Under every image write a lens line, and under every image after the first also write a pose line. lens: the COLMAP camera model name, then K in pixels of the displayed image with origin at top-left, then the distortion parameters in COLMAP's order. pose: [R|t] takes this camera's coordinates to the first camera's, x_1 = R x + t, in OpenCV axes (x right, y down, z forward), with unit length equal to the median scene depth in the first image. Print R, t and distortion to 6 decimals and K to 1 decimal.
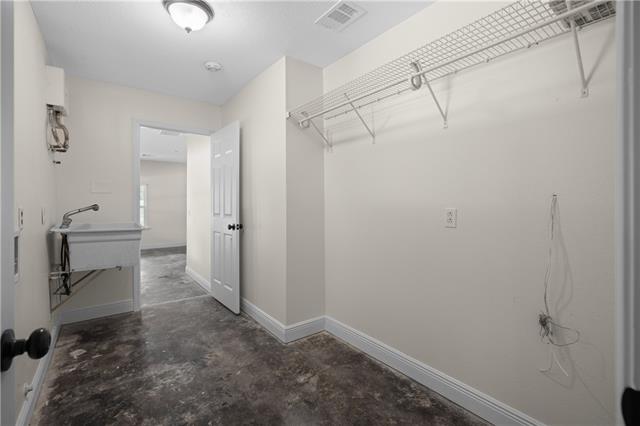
lens RADIAL K [[291.9, 0, 319.5], [0, 291.9, 207.8], [0, 0, 1]] dist [0.003234, -0.000134]
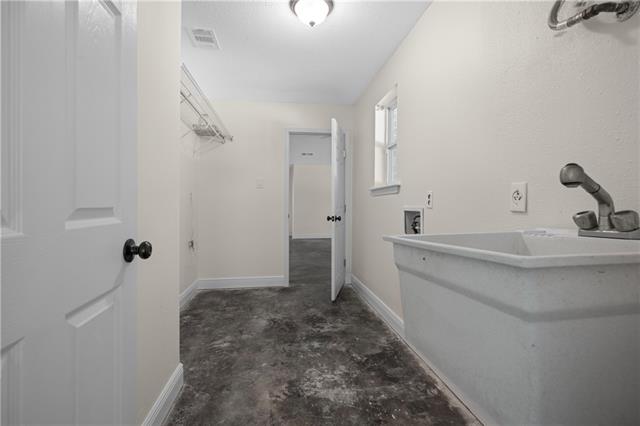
lens RADIAL K [[291.9, 0, 319.7], [0, 291.9, 209.5], [0, 0, 1]] dist [0.003234, -0.000134]
pose [[-0.876744, -0.007119, 0.480905, -0.955540], [0.009246, 0.999456, 0.031651, 0.027037], [-0.480869, 0.032196, -0.876201, 1.855256]]
